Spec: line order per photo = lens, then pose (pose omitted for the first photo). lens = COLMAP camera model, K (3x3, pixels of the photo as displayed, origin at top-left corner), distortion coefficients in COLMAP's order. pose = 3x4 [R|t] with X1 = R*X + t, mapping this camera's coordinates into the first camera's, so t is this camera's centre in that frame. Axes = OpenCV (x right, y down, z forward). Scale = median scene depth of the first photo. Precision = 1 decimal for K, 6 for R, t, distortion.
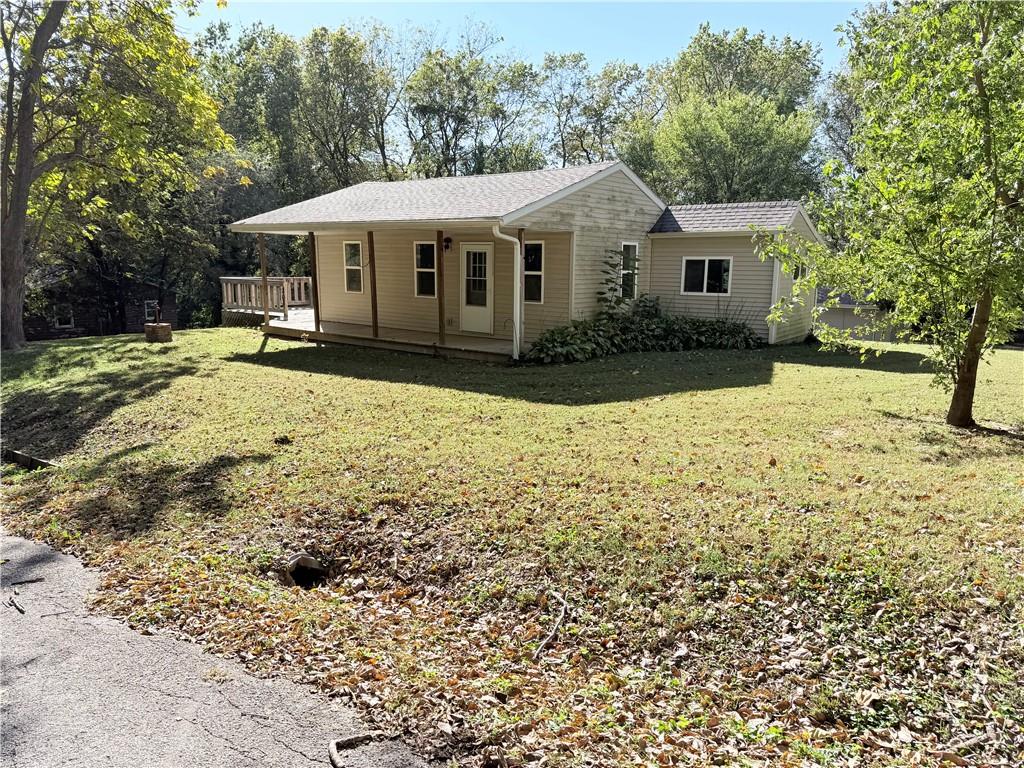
lens RADIAL K [[714.1, 0, 512.0], [0, 714.1, 384.0], [0, 0, 1]] dist [0.146724, -0.242617]
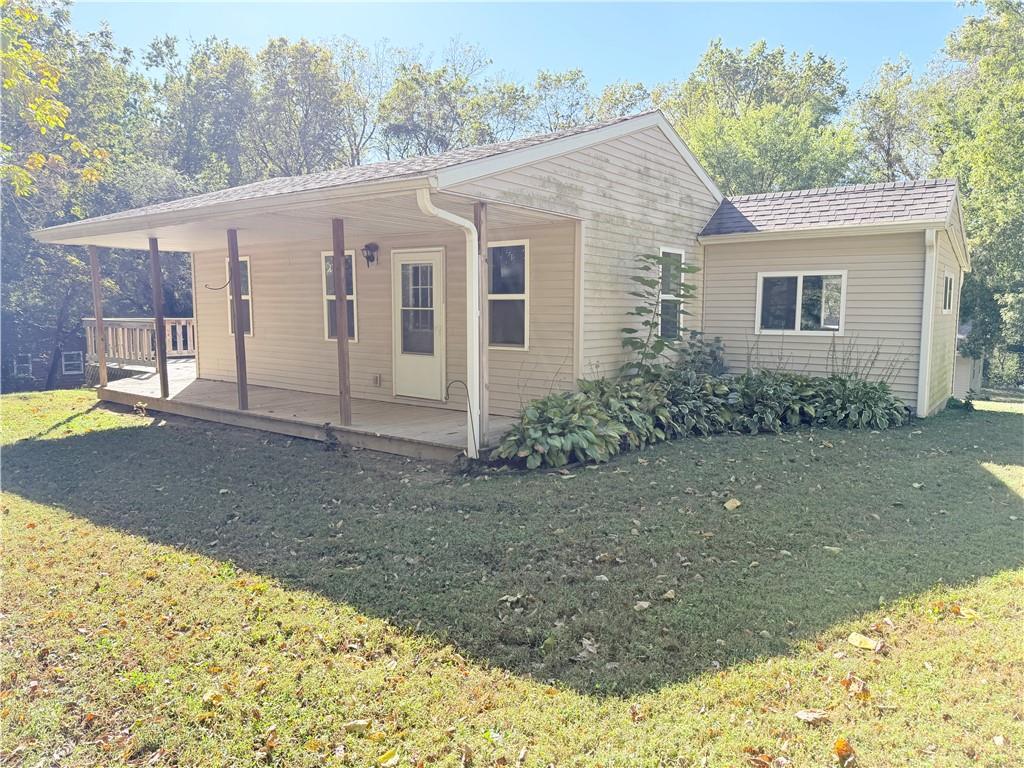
lens RADIAL K [[714.1, 0, 512.0], [0, 714.1, 384.0], [0, 0, 1]] dist [0.146724, -0.242617]
pose [[0.999971, -0.007511, 0.001606, 0.031054], [0.007602, 0.997748, -0.066645, -0.049711], [-0.001102, 0.066655, 0.997775, 0.456733]]
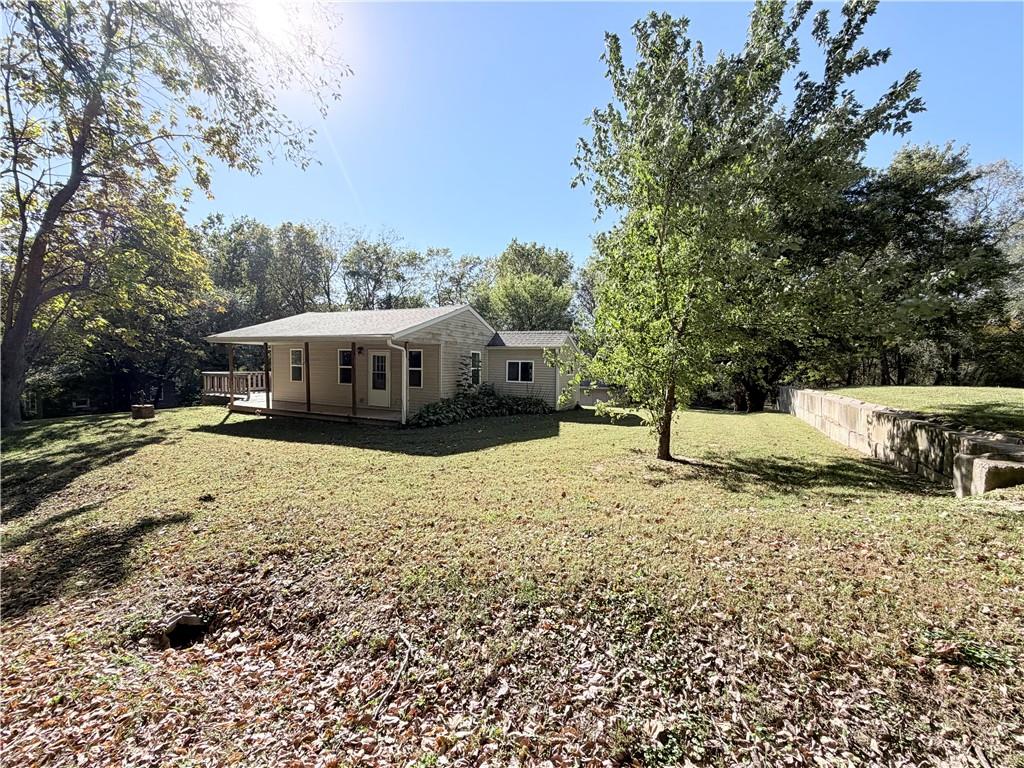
lens RADIAL K [[414.1, 0, 512.0], [0, 414.1, 384.0], [0, 0, 1]] dist [0.000989, 0.000030]
pose [[0.971893, -0.006179, 0.235341, 0.021283], [0.033560, 0.993083, -0.112518, -0.011703], [-0.233018, 0.117253, 0.965378, 0.067759]]
